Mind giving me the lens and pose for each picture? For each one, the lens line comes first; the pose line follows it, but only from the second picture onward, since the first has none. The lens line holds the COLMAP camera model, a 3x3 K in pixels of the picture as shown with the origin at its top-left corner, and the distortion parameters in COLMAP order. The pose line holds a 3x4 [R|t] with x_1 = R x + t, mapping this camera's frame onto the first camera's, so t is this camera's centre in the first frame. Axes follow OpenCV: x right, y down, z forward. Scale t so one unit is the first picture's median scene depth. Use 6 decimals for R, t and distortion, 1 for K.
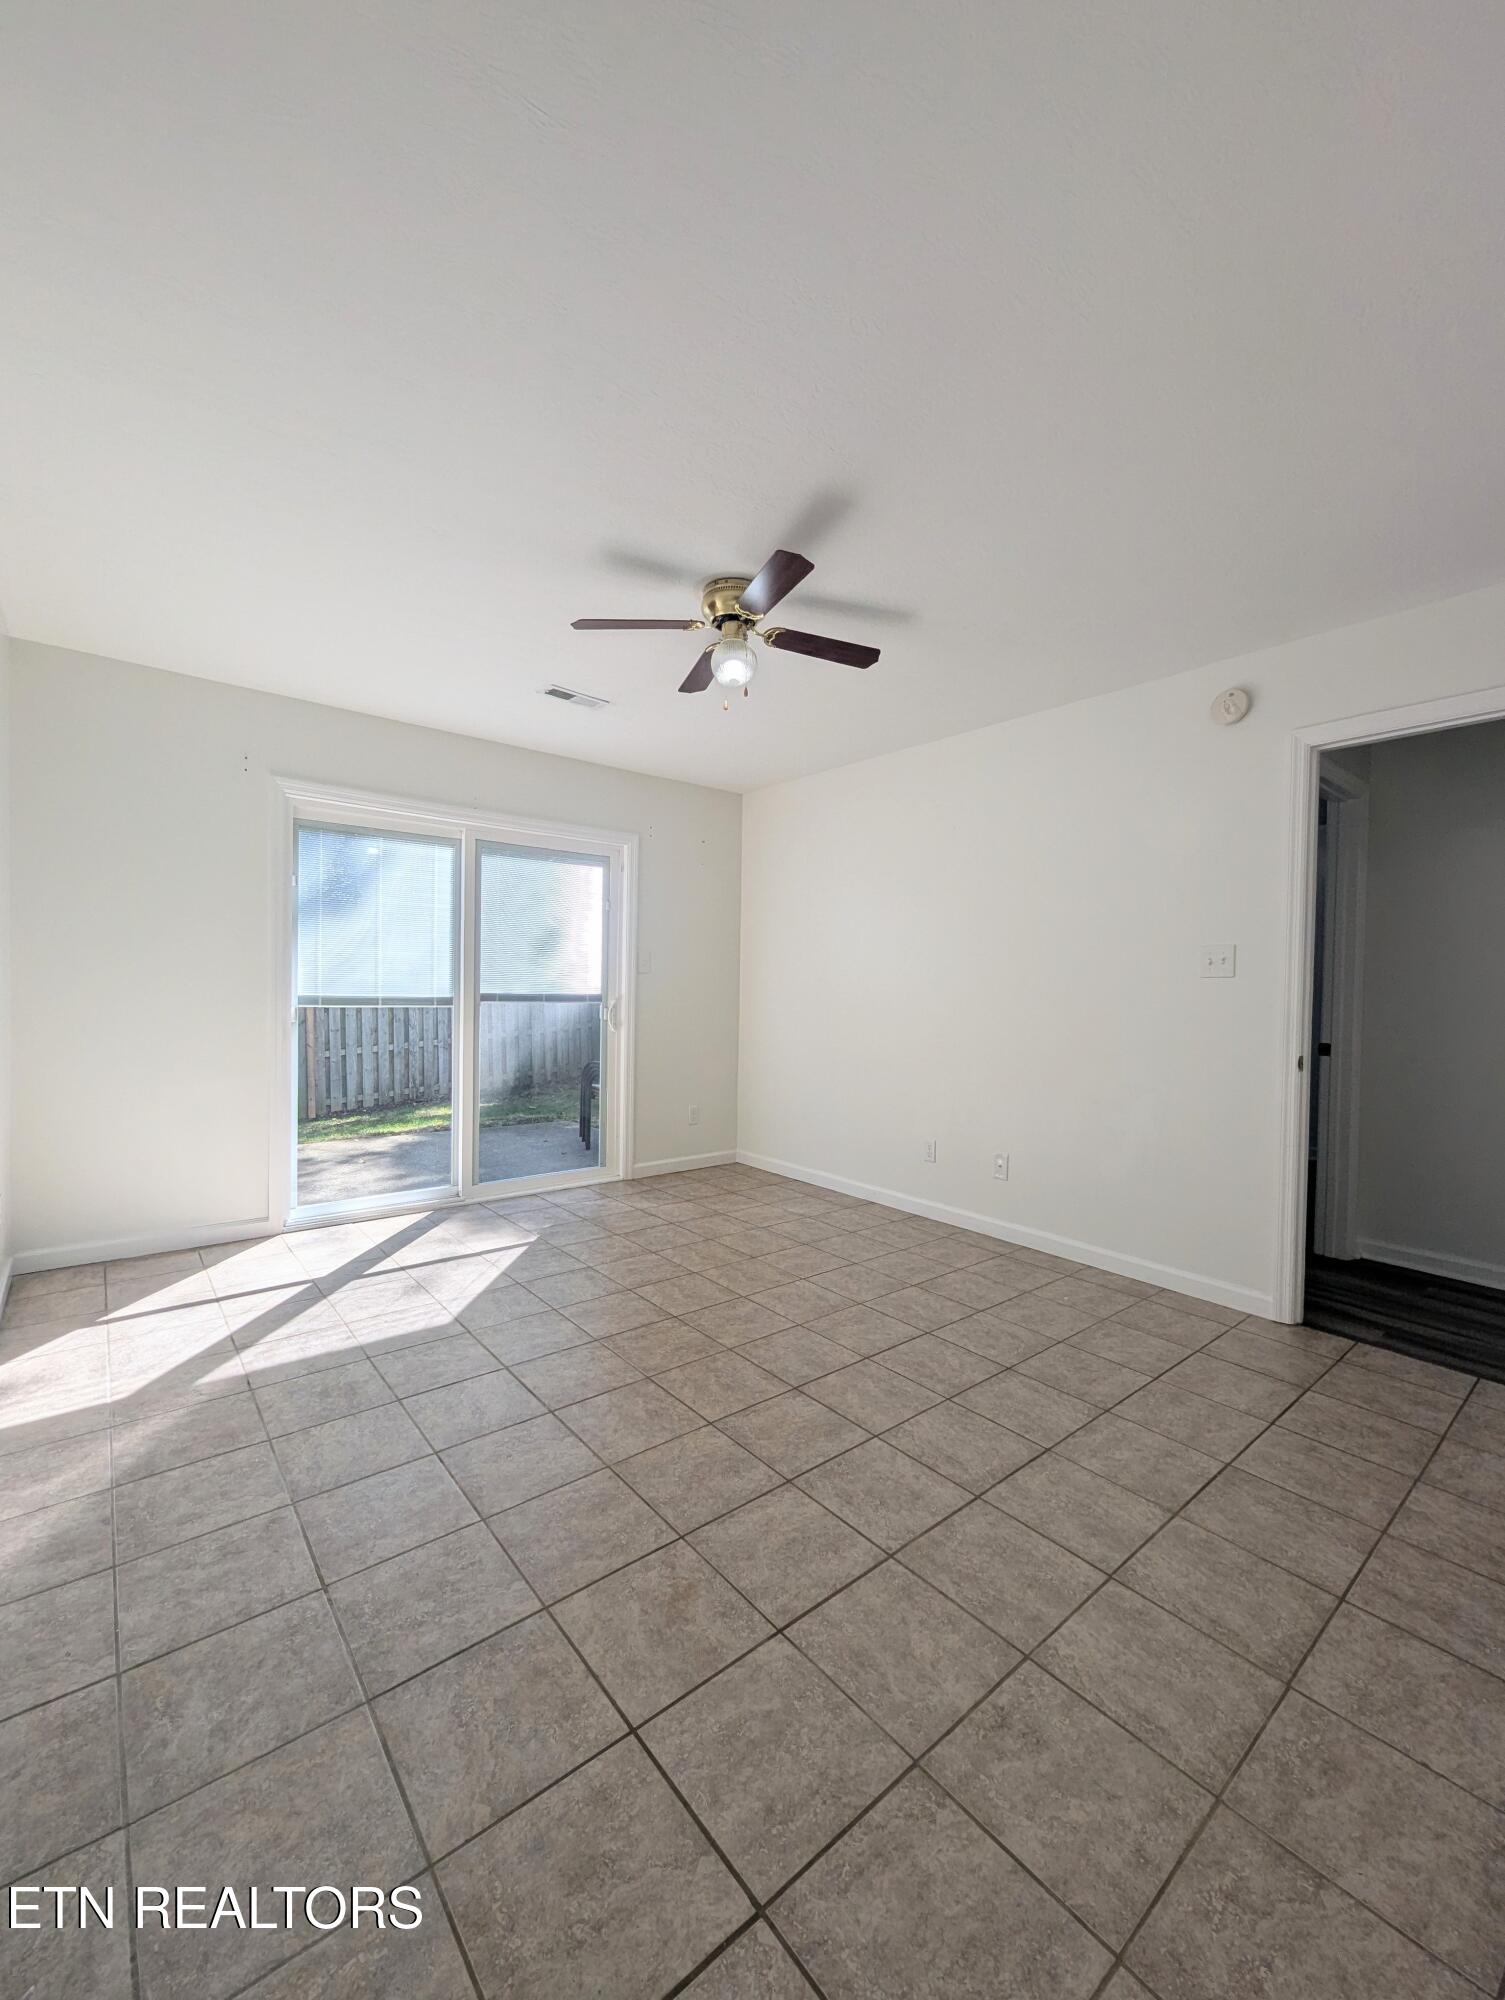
lens RADIAL K [[791.8, 0, 744.8], [0, 791.8, 1004.2], [0, 0, 1]] dist [-0.001866, 0.000305]
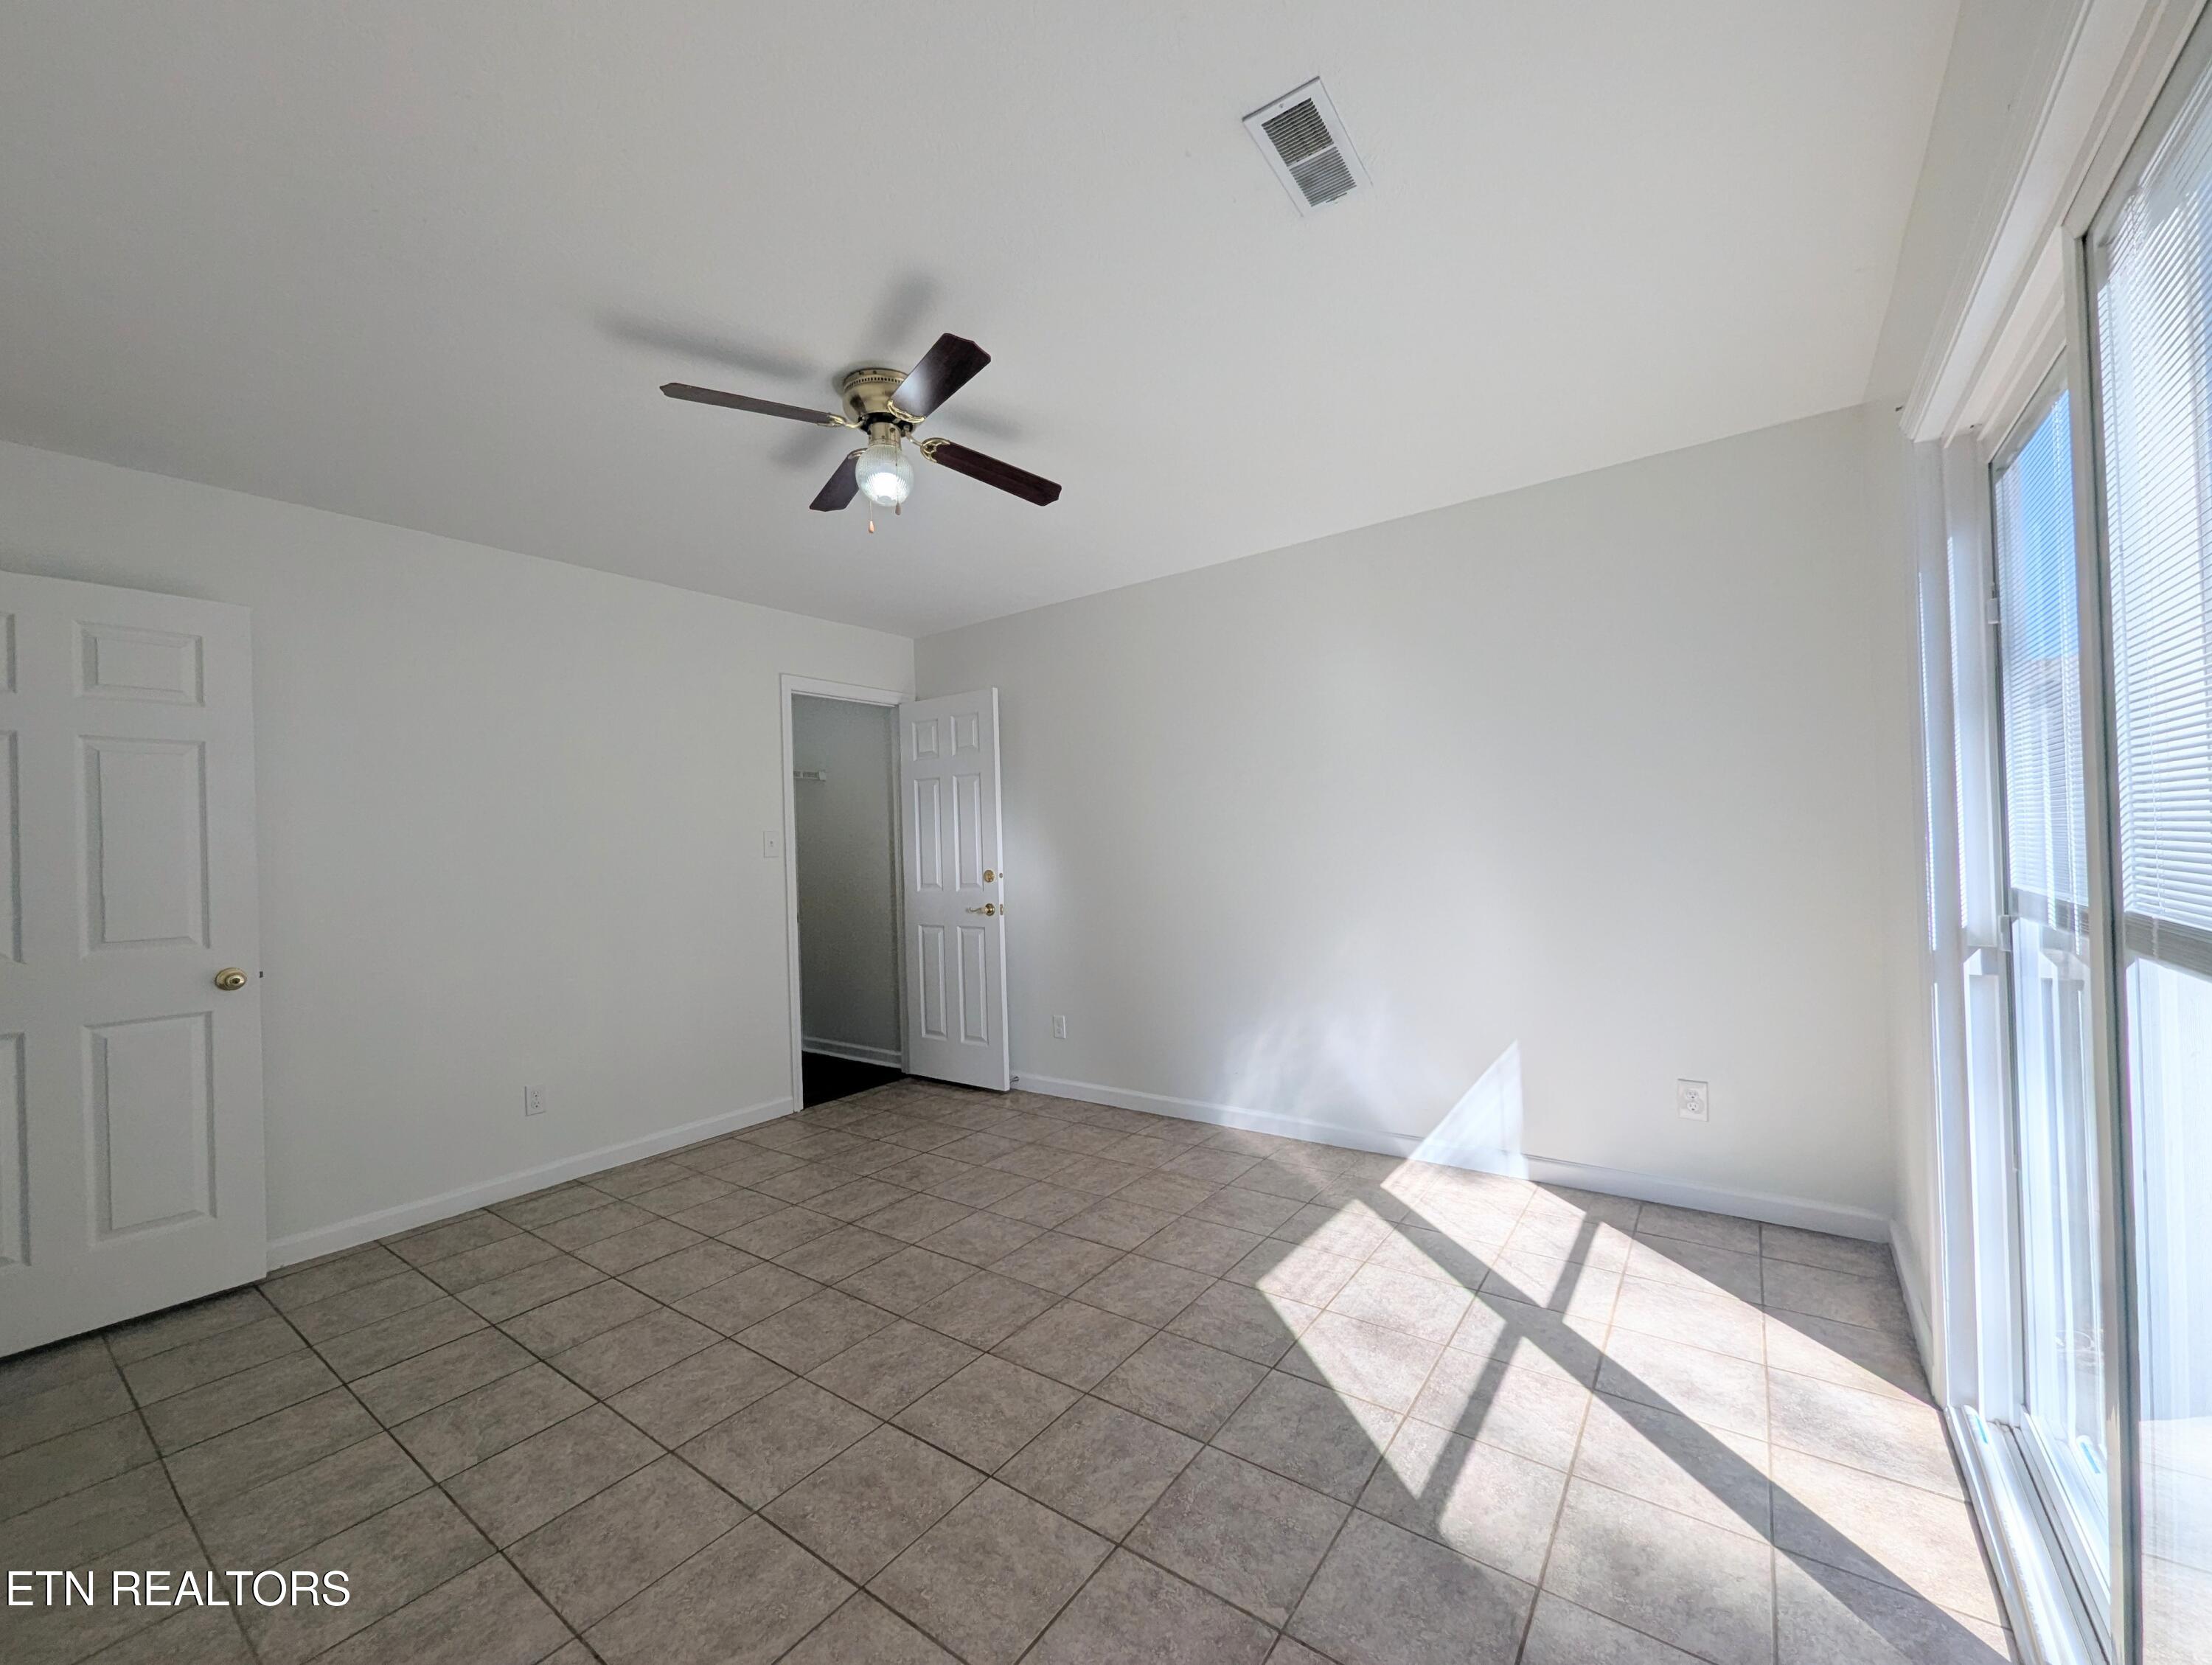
lens RADIAL K [[875.7, 0, 1110.9], [0, 875.7, 841.1], [0, 0, 1]] dist [-0.001866, 0.000305]
pose [[-0.966625, 0.011445, -0.255940, -0.002041], [0.010065, 0.999927, 0.006700, -0.057243], [0.255998, 0.003900, -0.966669, 1.739425]]
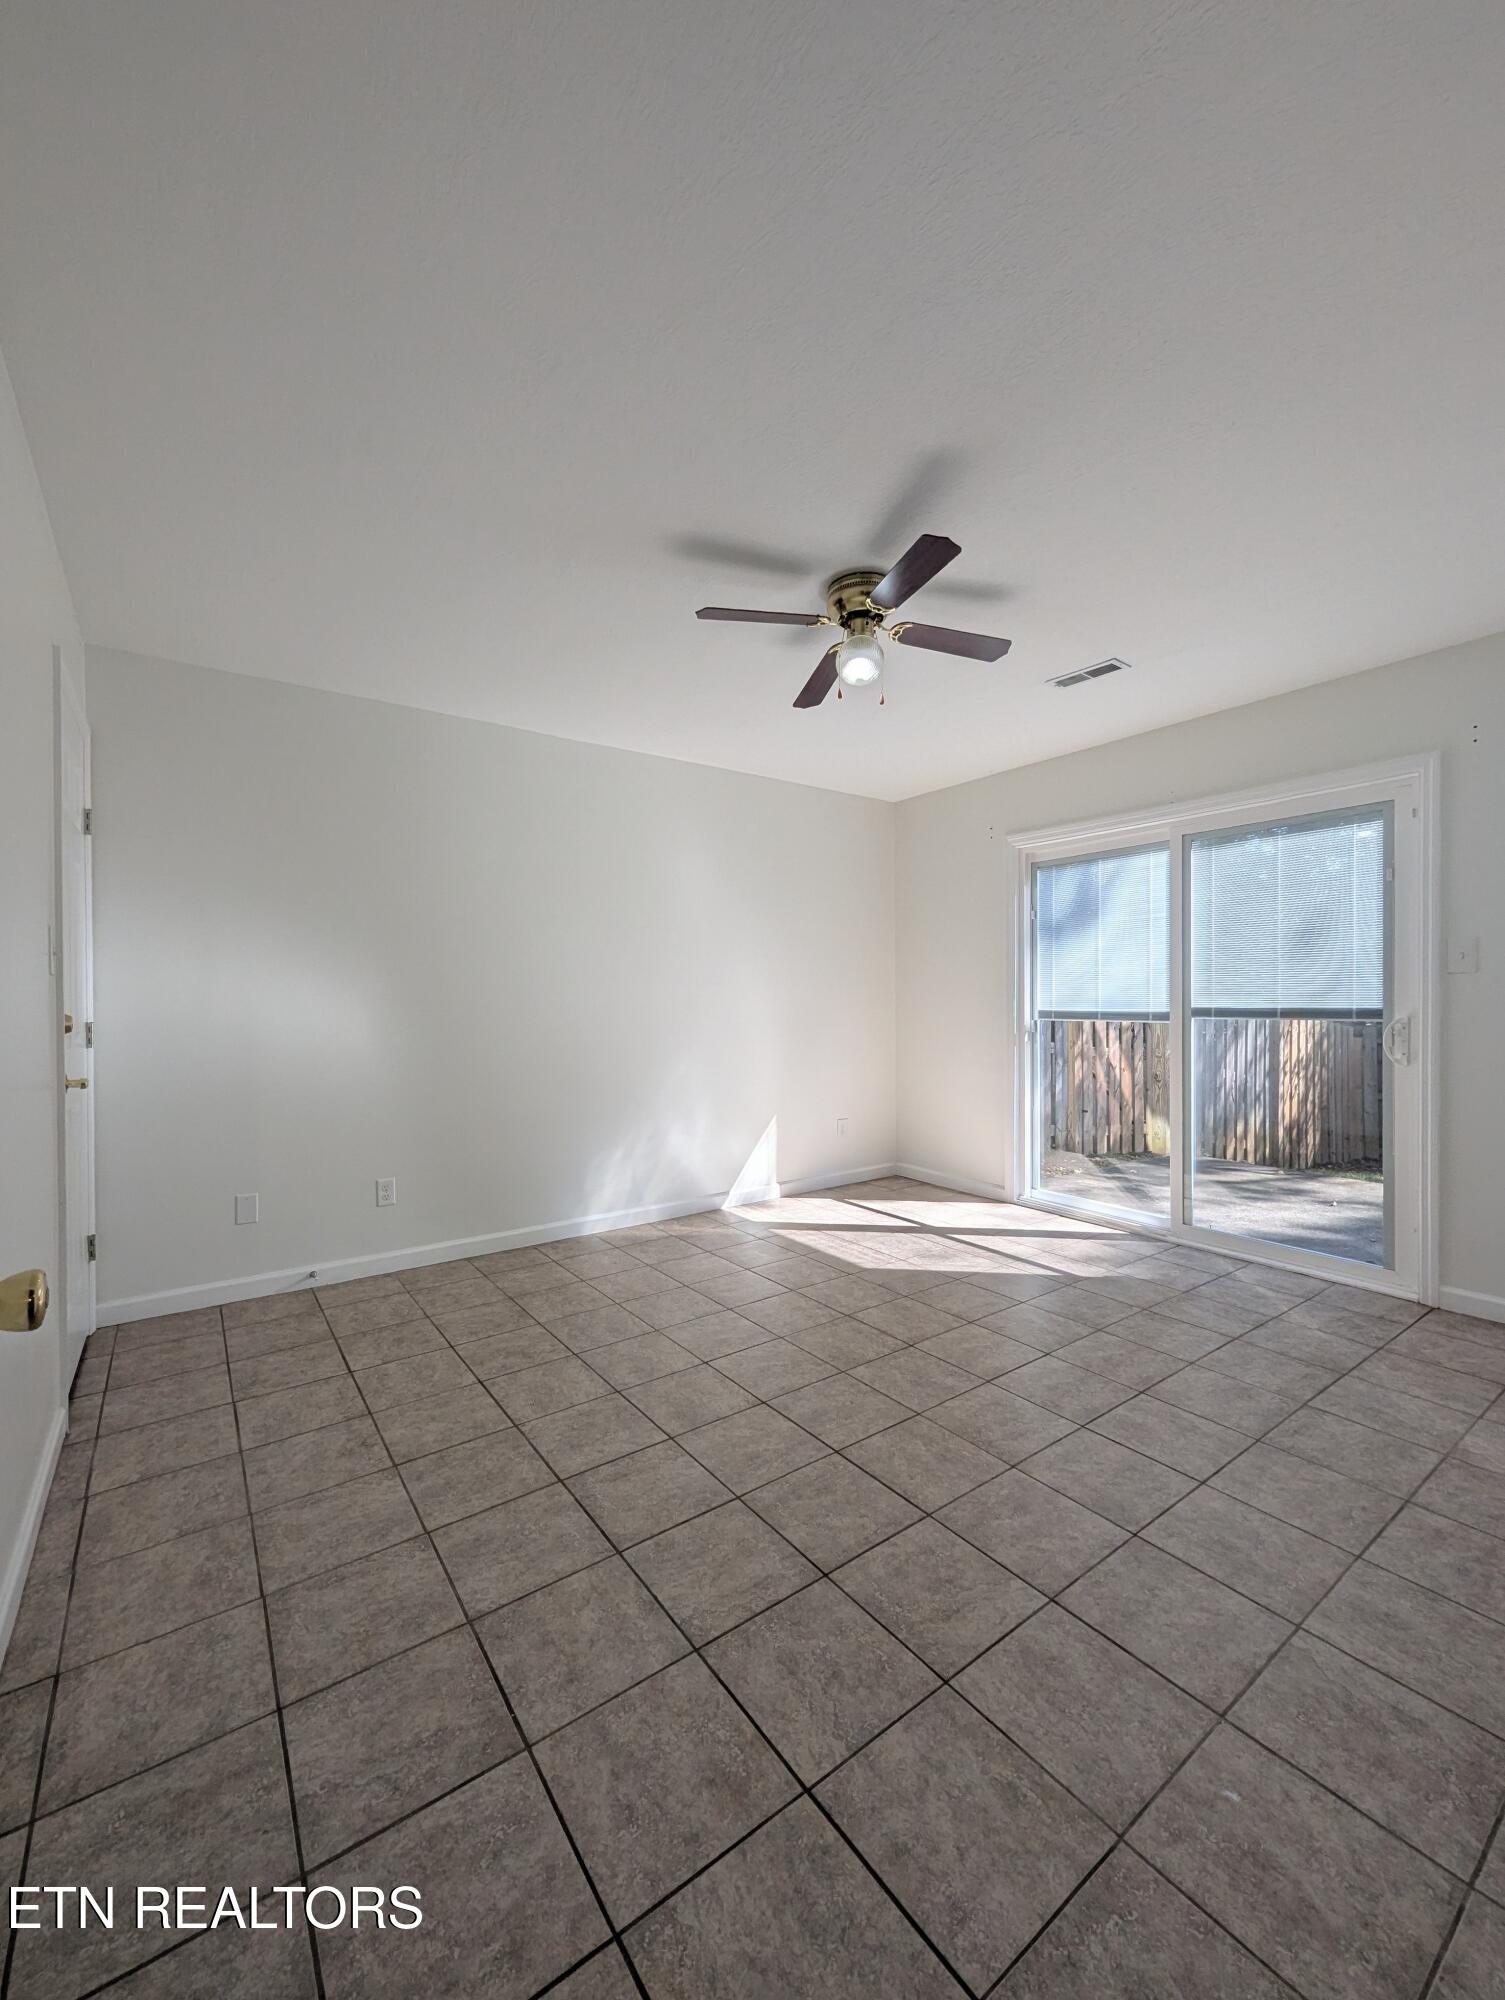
lens RADIAL K [[791.8, 0, 744.8], [0, 791.8, 1004.2], [0, 0, 1]] dist [-0.001866, 0.000305]
pose [[-0.064719, -0.012408, -0.997826, 0.861390], [-0.015323, 0.999817, -0.011439, -0.000037], [0.997786, 0.014550, -0.064897, 0.841821]]
